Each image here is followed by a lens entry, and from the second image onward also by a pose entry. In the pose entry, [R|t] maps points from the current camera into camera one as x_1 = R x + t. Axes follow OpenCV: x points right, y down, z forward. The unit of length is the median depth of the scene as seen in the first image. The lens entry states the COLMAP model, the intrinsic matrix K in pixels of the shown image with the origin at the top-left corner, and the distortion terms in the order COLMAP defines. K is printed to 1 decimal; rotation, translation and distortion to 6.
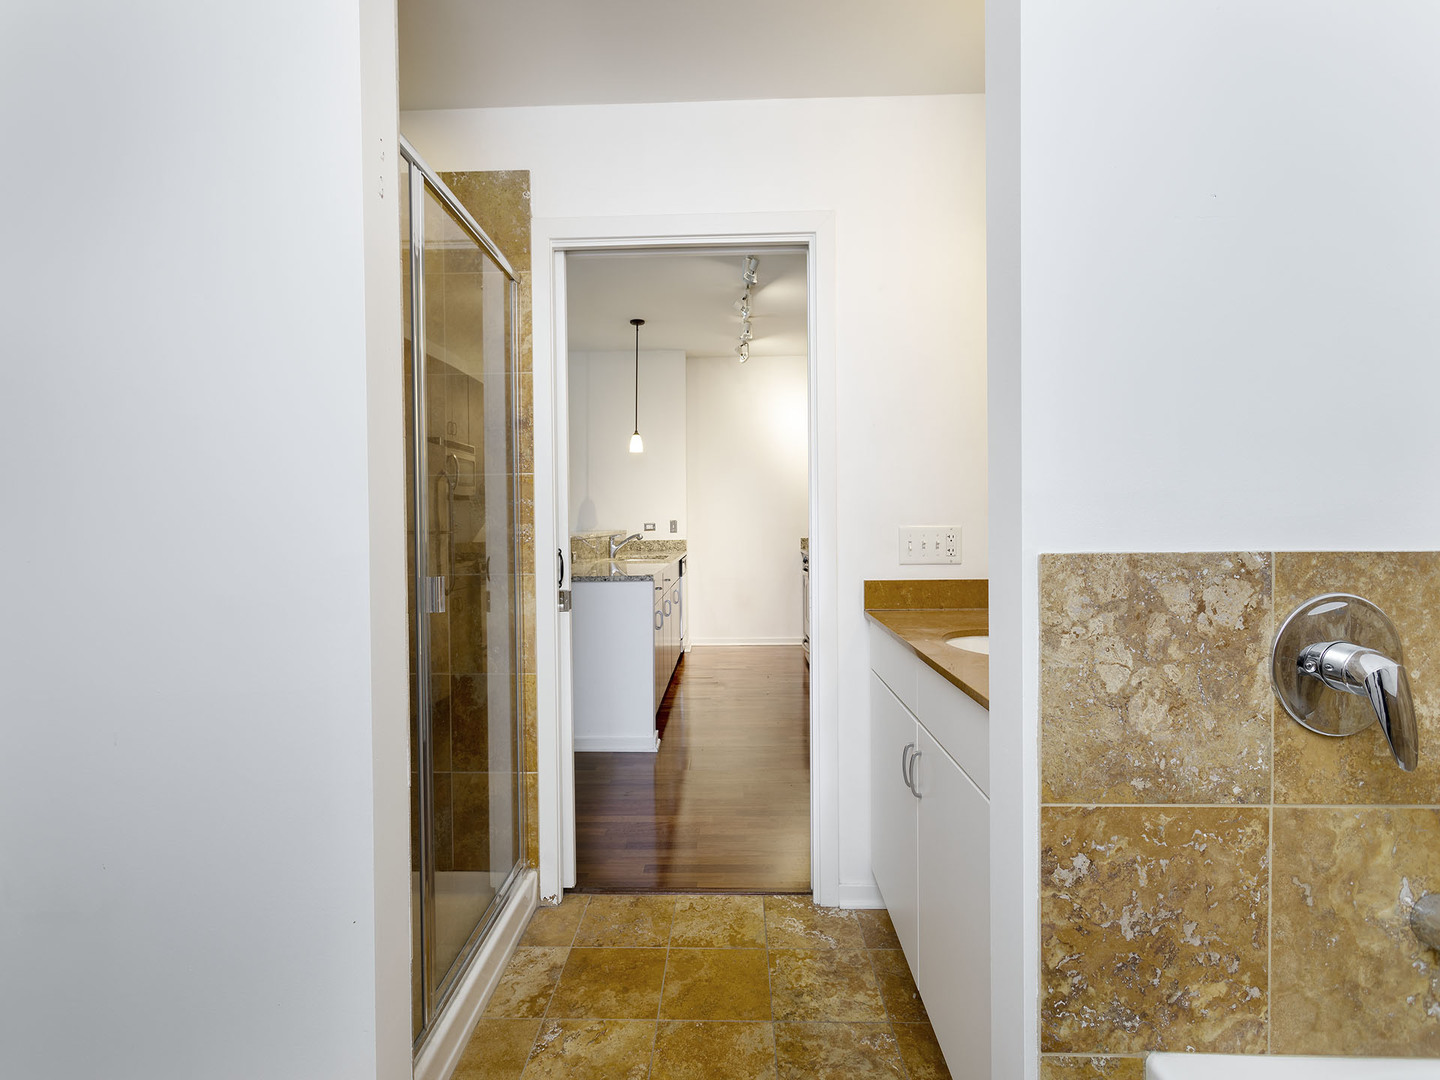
lens RADIAL K [[684.4, 0, 716.5], [0, 684.4, 533.0], [0, 0, 1]] dist [-0.000480, 0.000734]
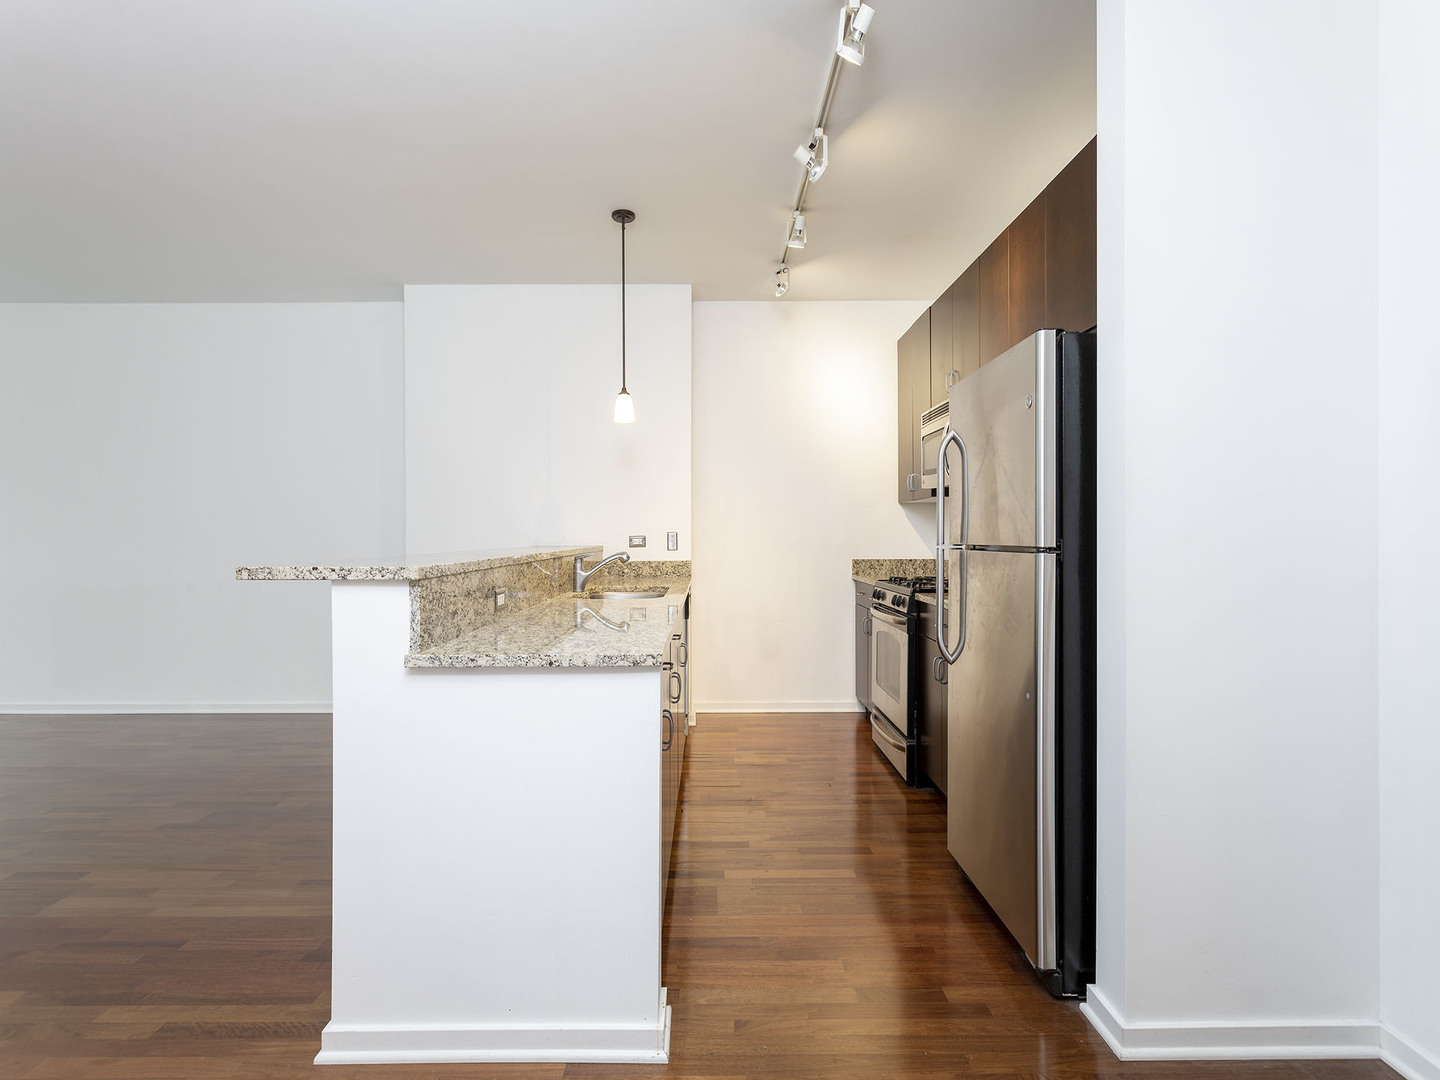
lens RADIAL K [[684.4, 0, 718.2], [0, 684.4, 537.1], [0, 0, 1]] dist [-0.000480, 0.000734]
pose [[0.999378, 0.007998, 0.034358, -0.046859], [-0.007253, 0.999737, -0.021776, 0.000734], [-0.034523, 0.021514, 0.999172, 0.363012]]
